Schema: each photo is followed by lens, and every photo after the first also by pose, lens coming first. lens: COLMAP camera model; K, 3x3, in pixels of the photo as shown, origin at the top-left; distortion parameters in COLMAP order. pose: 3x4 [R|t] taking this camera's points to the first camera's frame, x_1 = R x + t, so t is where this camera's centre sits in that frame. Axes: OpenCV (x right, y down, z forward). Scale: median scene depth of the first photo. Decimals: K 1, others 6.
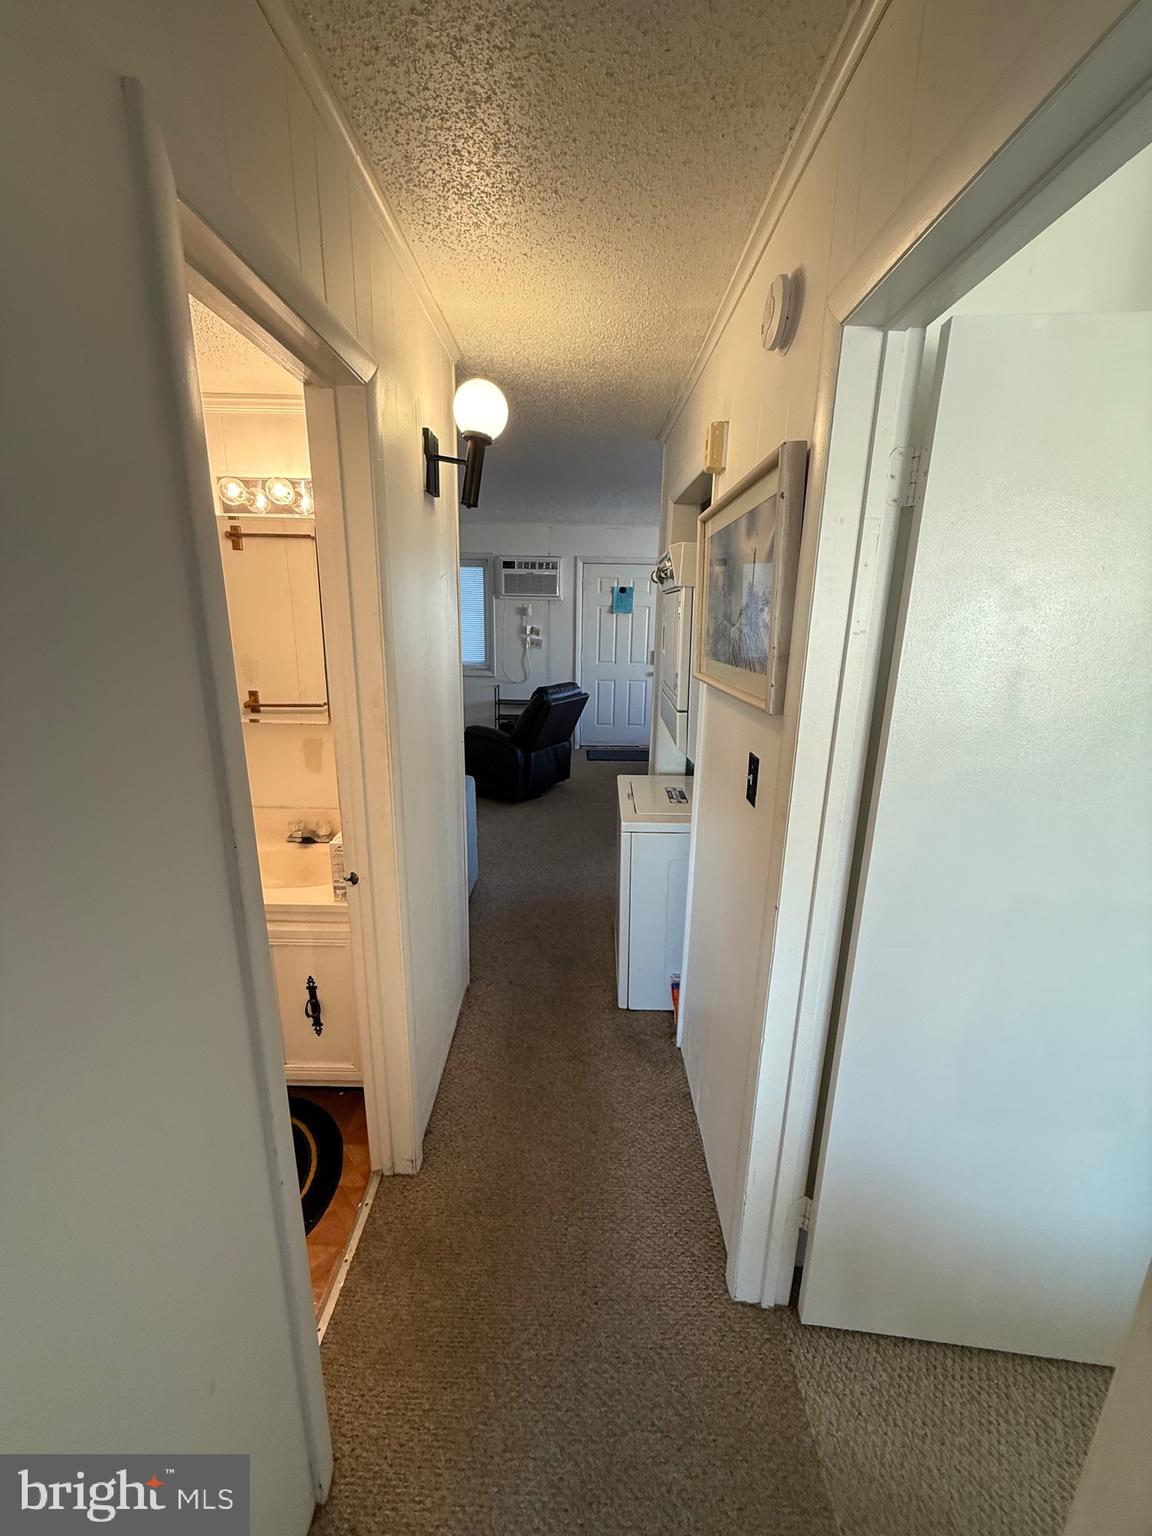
lens RADIAL K [[612.2, 0, 576.0], [0, 612.2, 768.0], [0, 0, 1]] dist [-0.000126, -0.000095]
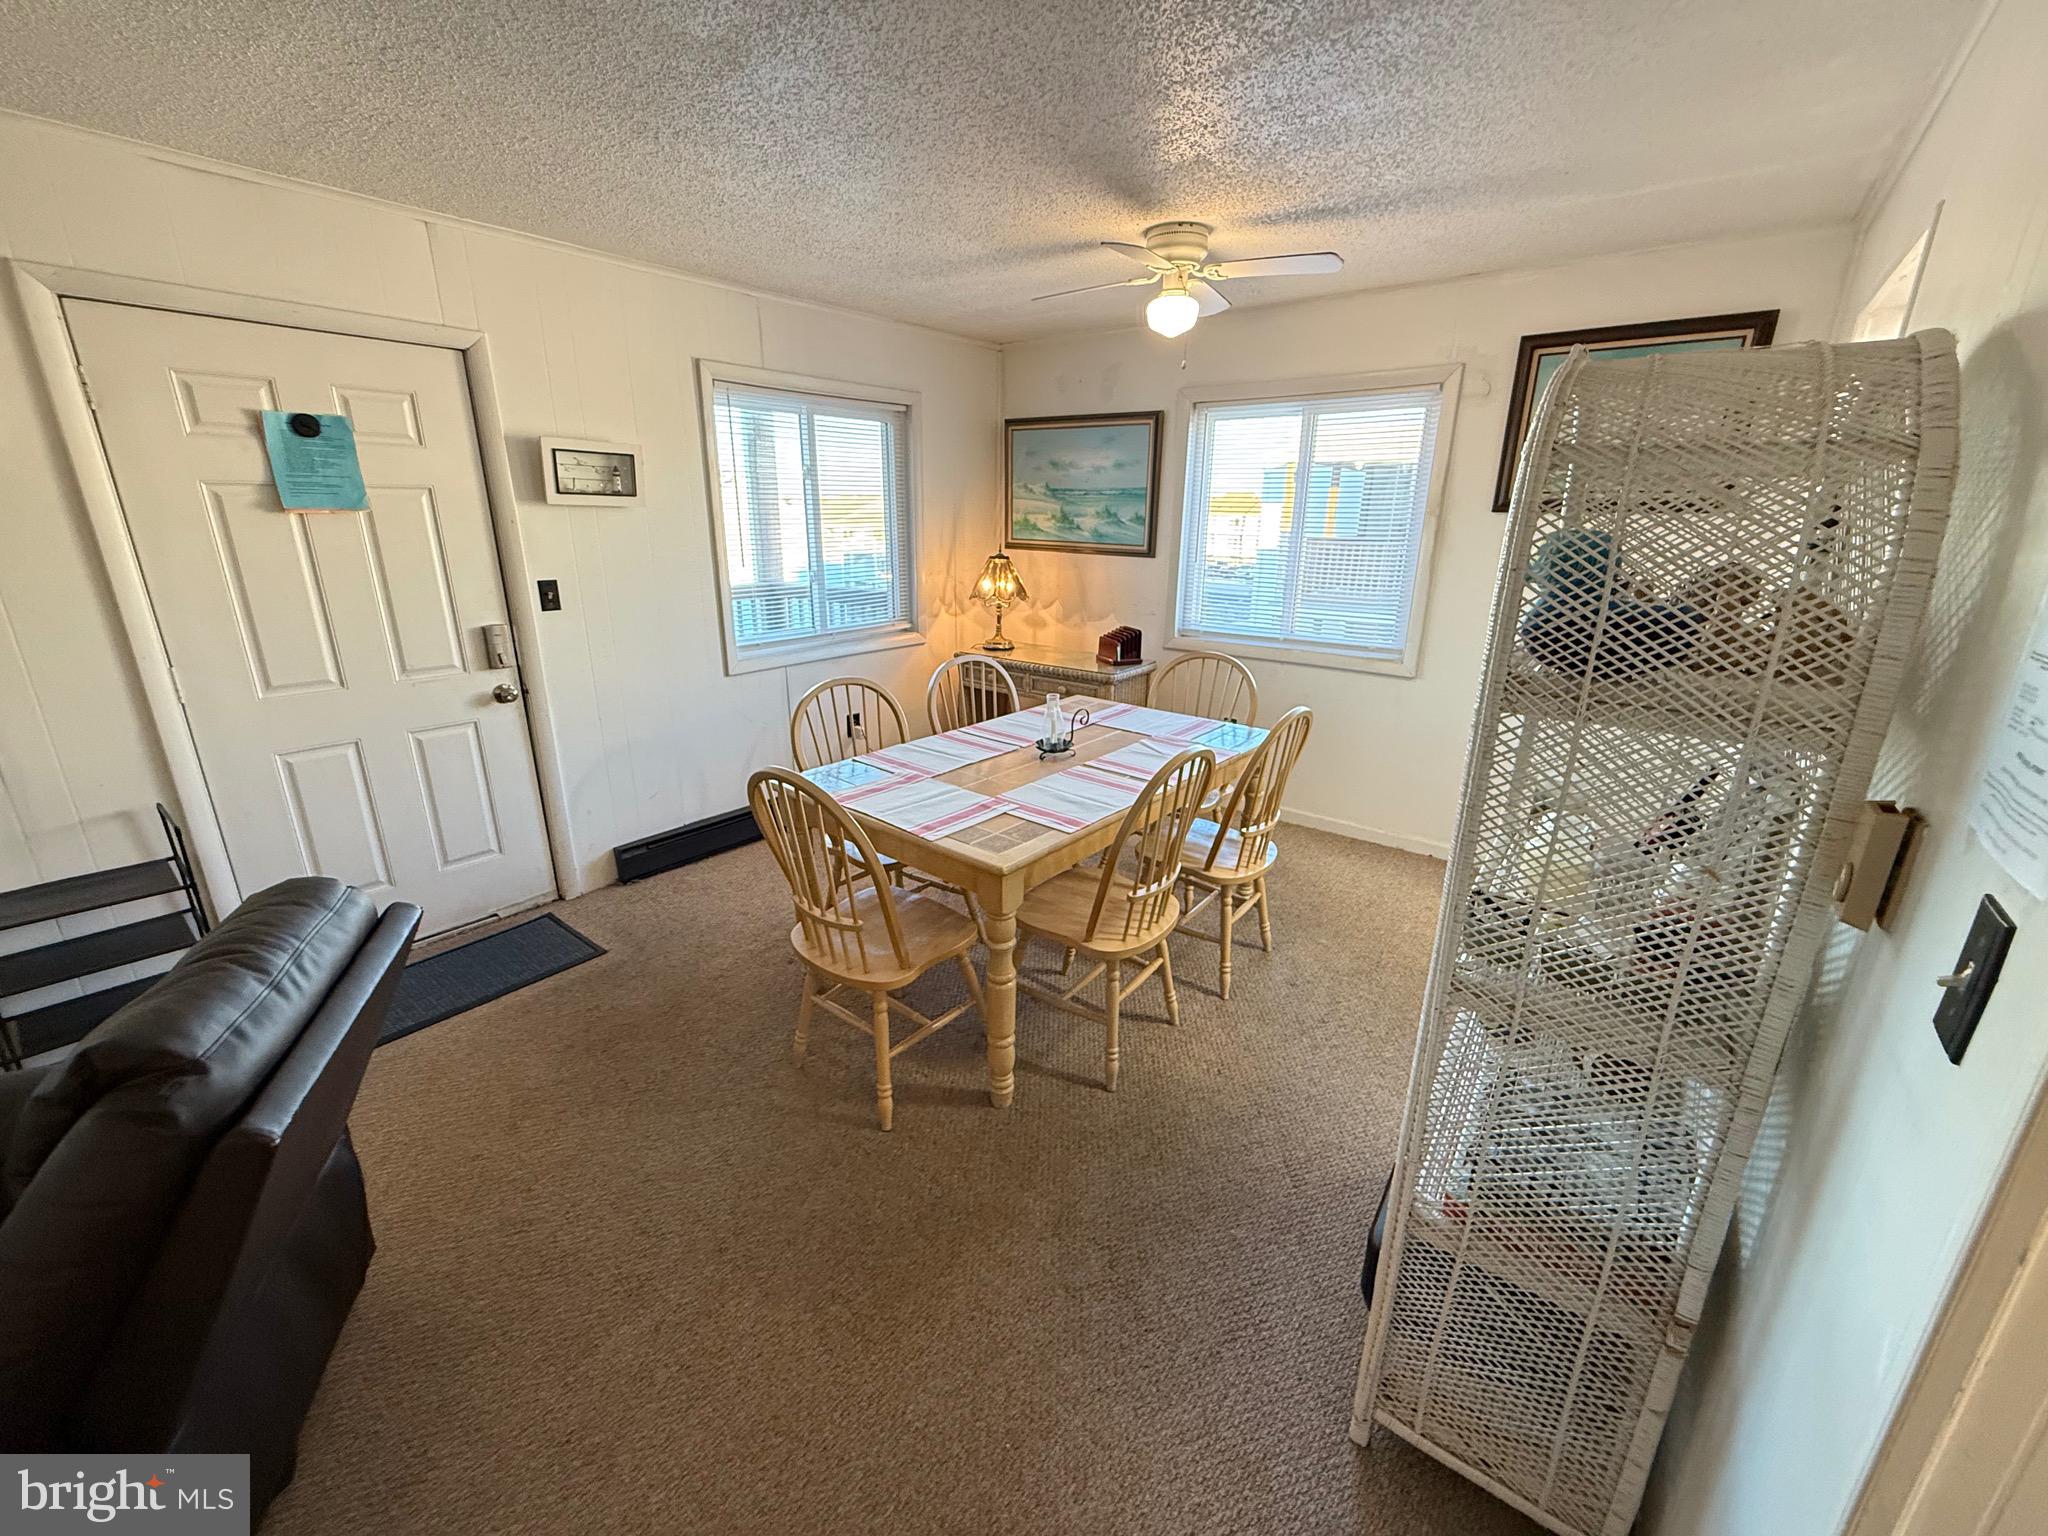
lens RADIAL K [[816.3, 0, 1012.9], [0, 816.3, 765.8], [0, 0, 1]] dist [-0.000126, -0.000095]
pose [[0.619772, -0.245914, 0.745258, -0.038637], [0.205851, 0.967327, 0.148000, -0.128661], [-0.757303, 0.061686, 0.650143, 0.520594]]
